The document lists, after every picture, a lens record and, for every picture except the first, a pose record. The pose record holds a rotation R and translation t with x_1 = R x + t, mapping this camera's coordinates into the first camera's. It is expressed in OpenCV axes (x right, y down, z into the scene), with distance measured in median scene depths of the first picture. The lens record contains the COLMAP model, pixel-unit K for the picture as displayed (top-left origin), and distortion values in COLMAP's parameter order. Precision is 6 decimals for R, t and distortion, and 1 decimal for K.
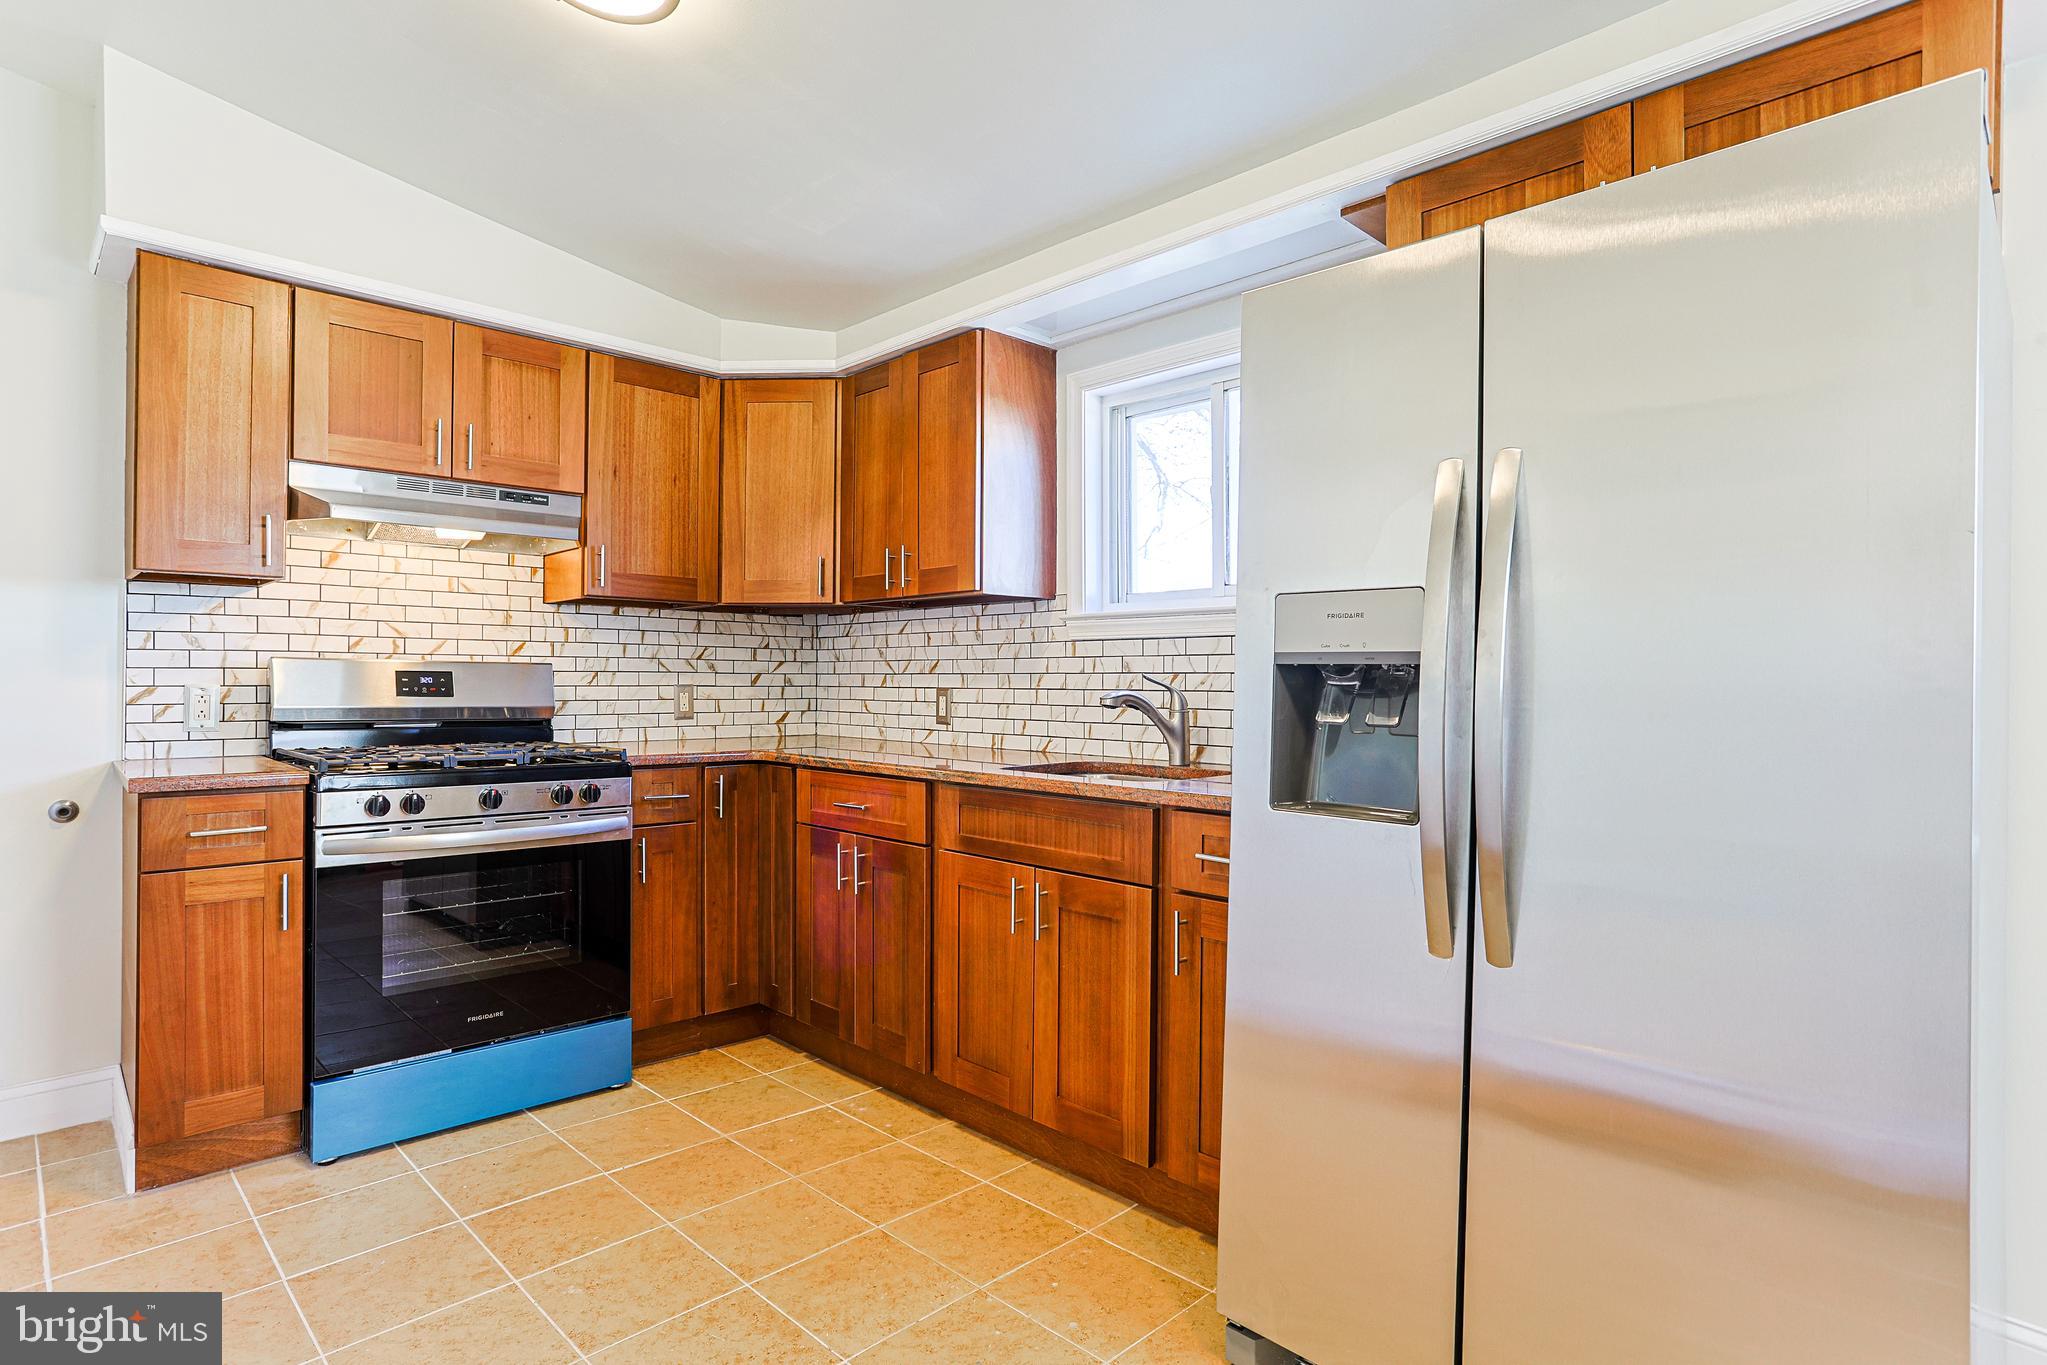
lens RADIAL K [[1117.6, 0, 1018.2], [0, 1117.6, 678.3], [0, 0, 1]] dist [-0.002289, 0.000969]
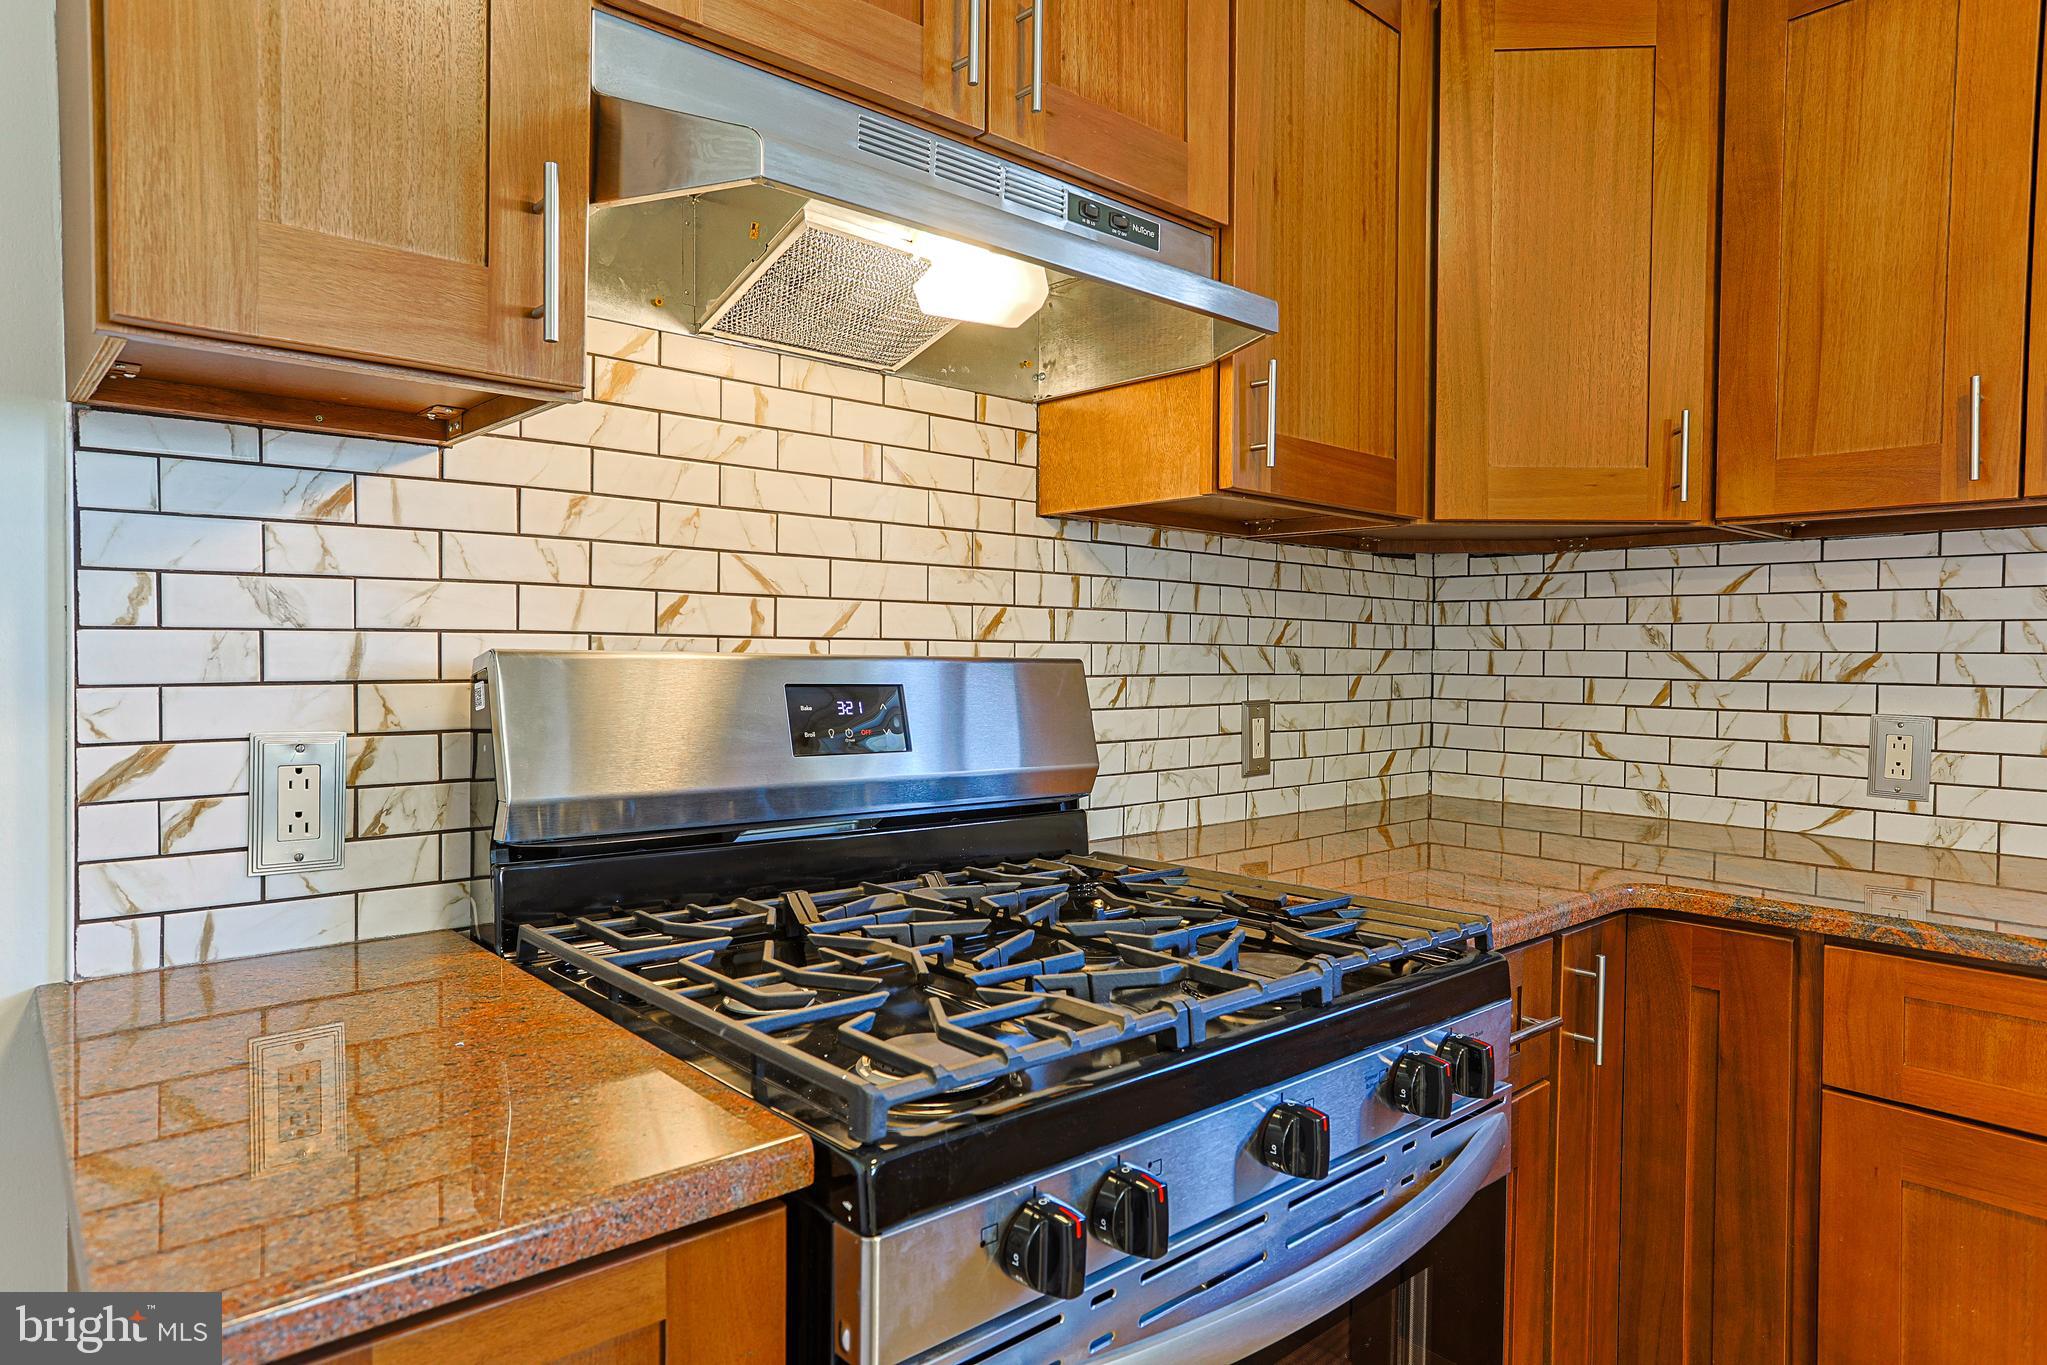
lens RADIAL K [[1235.6, 0, 1023.5], [0, 1235.6, 682.5], [0, 0, 1]] dist [-0.022007, 0.001278]
pose [[0.999895, 0.005375, -0.013483, -0.441351], [-0.005003, 0.999609, 0.027519, -0.017676], [0.013625, -0.027448, 0.999530, 0.552703]]
